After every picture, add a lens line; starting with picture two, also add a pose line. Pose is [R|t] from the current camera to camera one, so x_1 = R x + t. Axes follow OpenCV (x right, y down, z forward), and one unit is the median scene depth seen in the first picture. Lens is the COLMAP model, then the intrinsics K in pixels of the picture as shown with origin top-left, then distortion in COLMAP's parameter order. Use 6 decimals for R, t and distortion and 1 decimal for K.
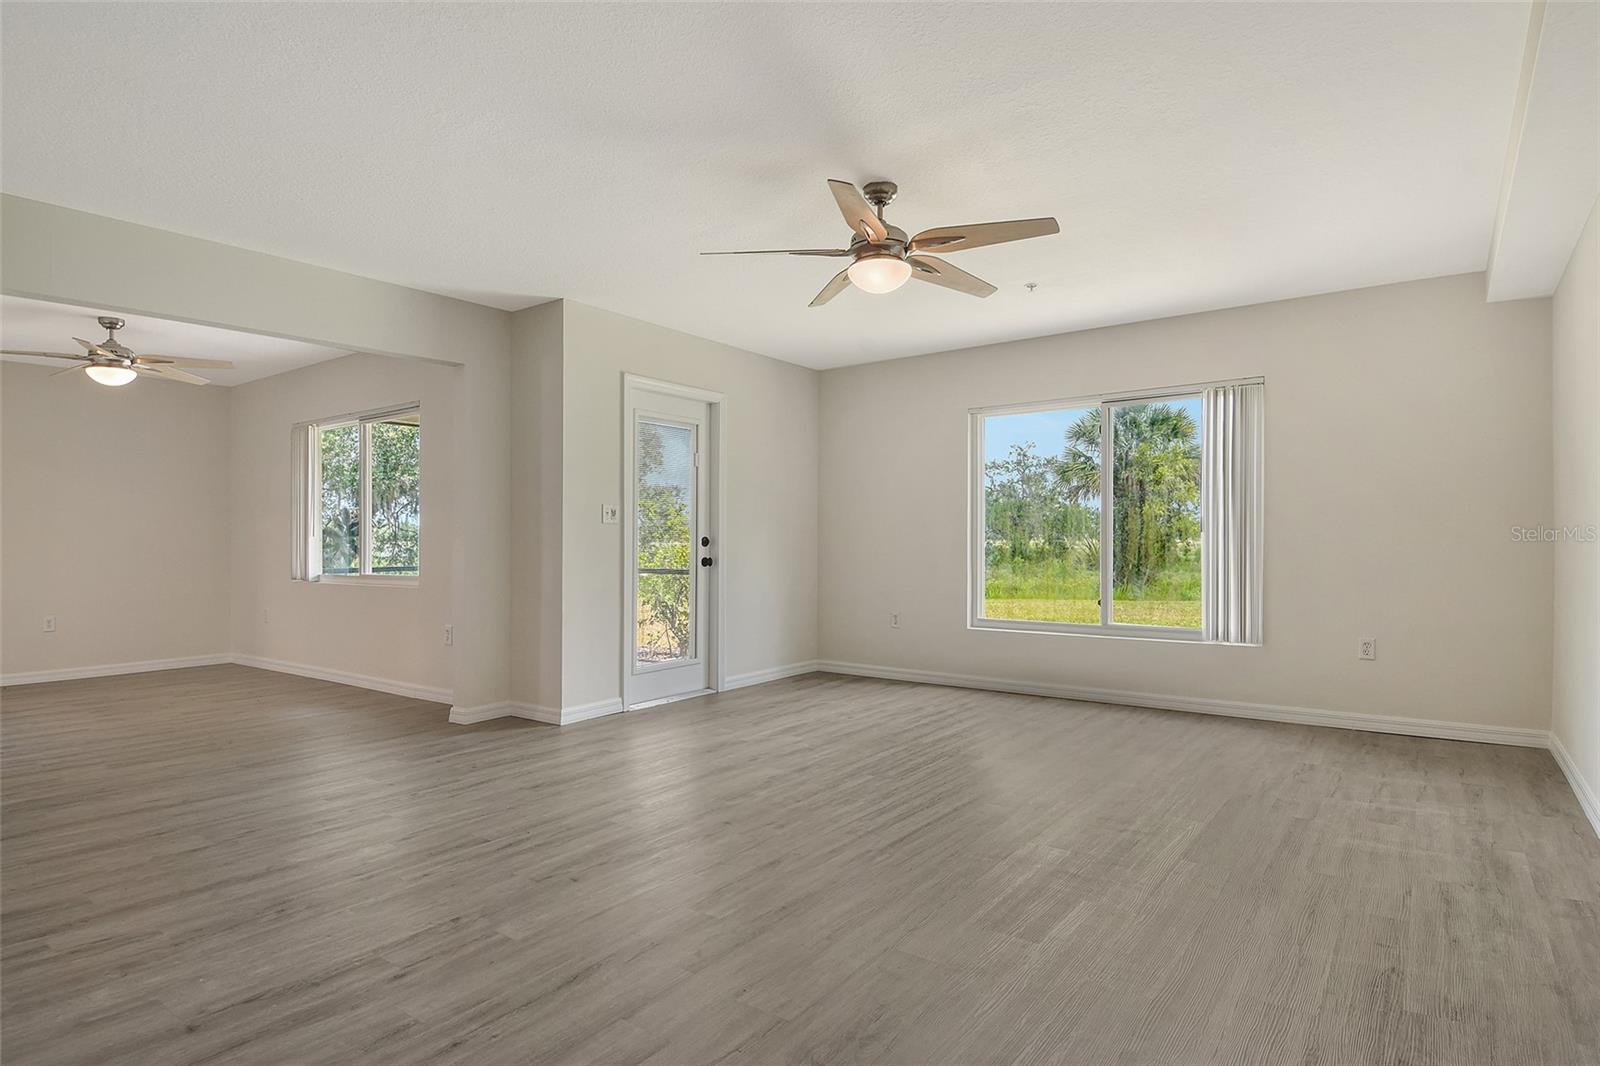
lens RADIAL K [[856.6, 0, 821.6], [0, 856.6, 556.7], [0, 0, 1]] dist [0.039230, -0.043453]
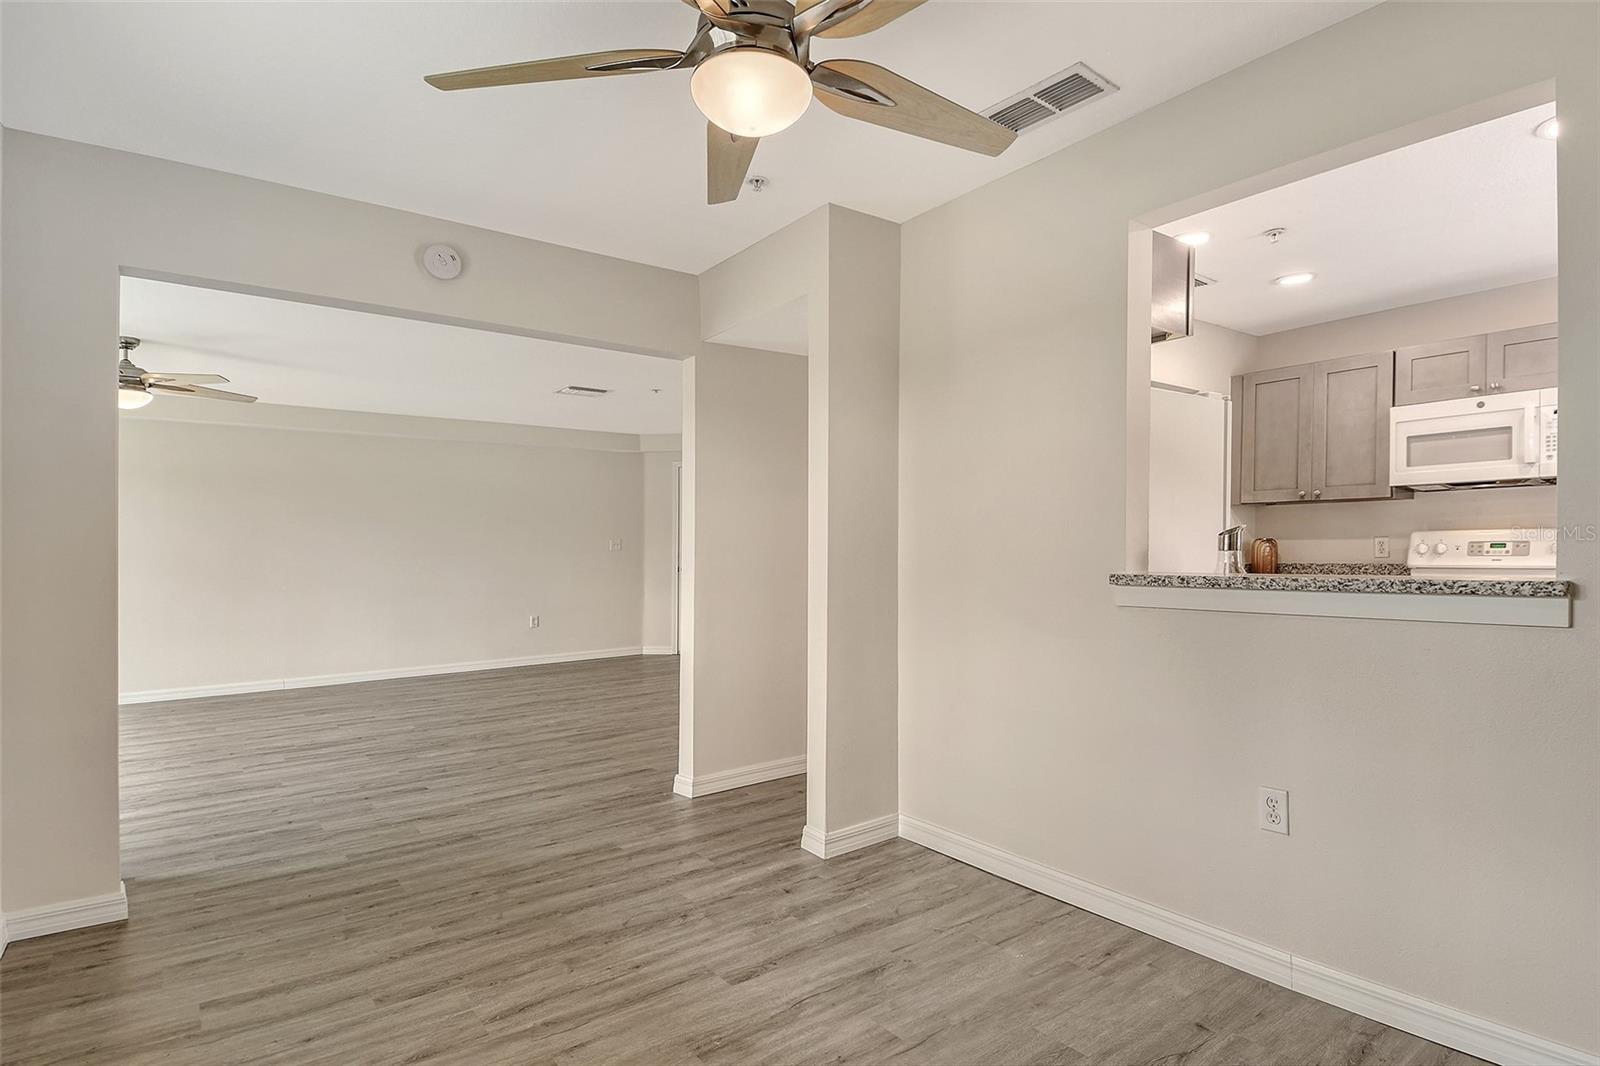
lens RADIAL K [[825.0, 0, 823.3], [0, 825.0, 539.5], [0, 0, 1]] dist [0.026035, -0.032844]
pose [[-0.962607, 0.019212, 0.270220, -1.457489], [0.022323, 0.999715, 0.008443, -0.064367], [-0.269980, 0.014159, -0.962762, 2.008615]]
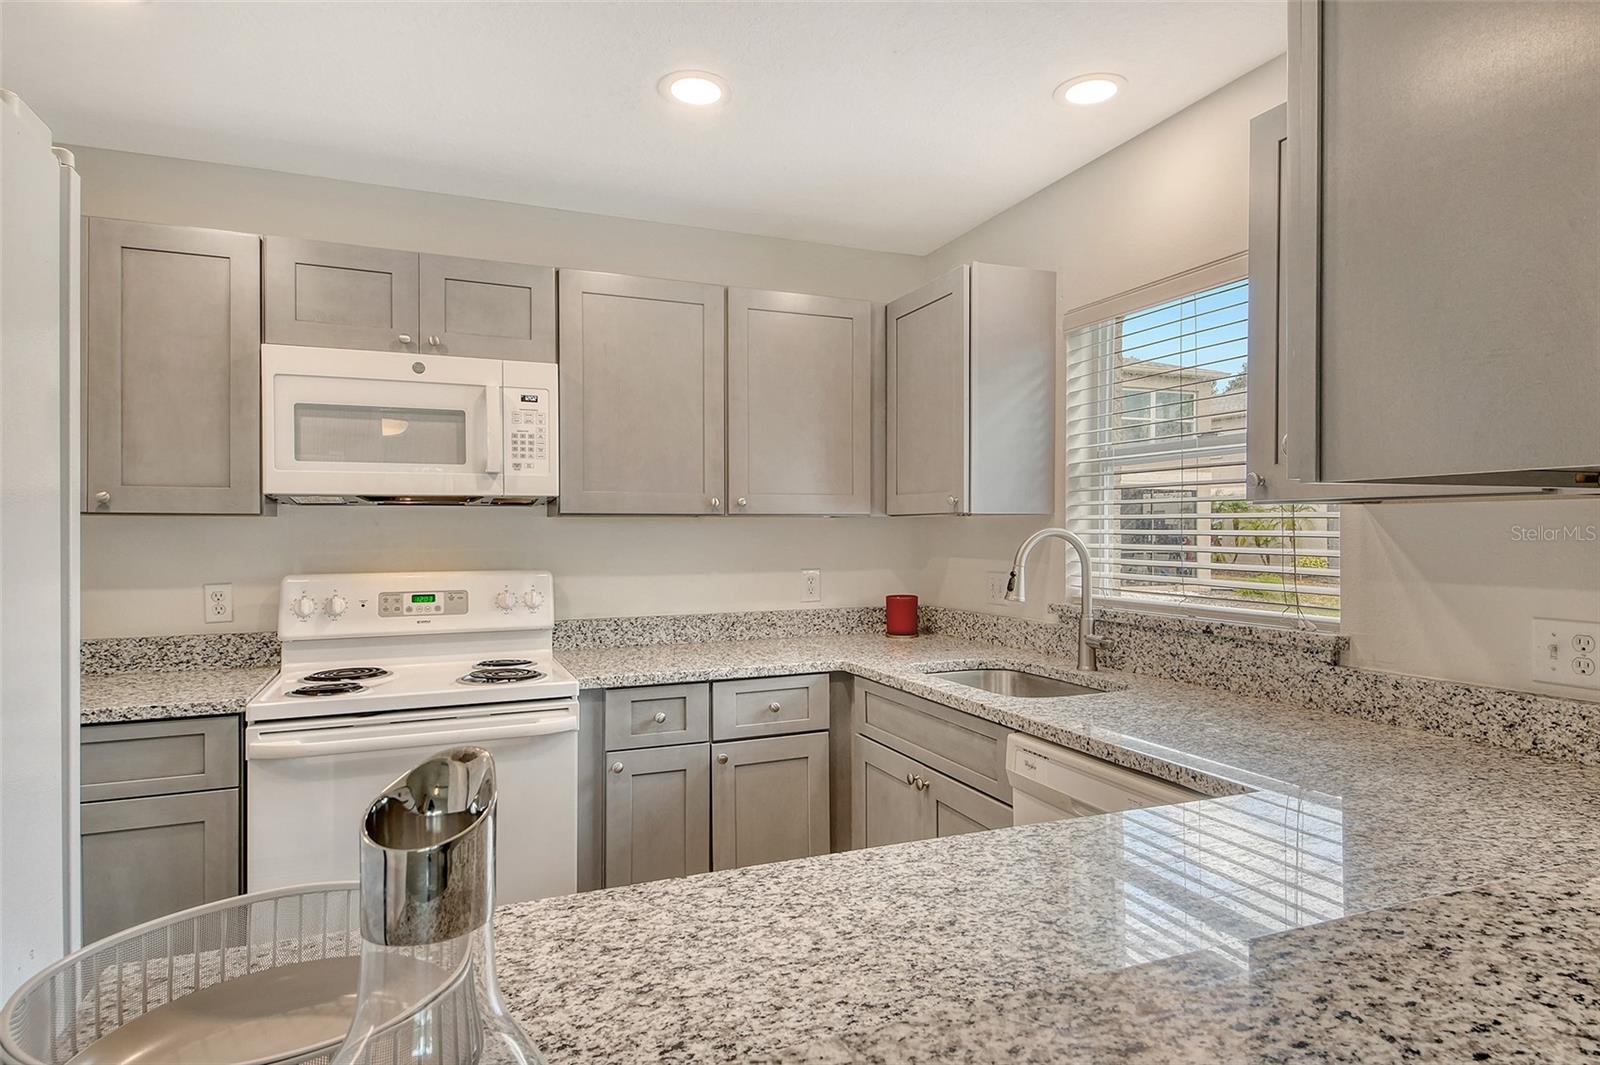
lens RADIAL K [[924.2, 0, 830.1], [0, 924.2, 542.5], [0, 0, 1]] dist [0.078004, -0.058853]
pose [[-0.515836, 0.018428, -0.856489, -1.536309], [-0.011410, 0.999532, 0.028377, -0.102962], [0.856611, 0.024411, -0.515385, 1.345064]]
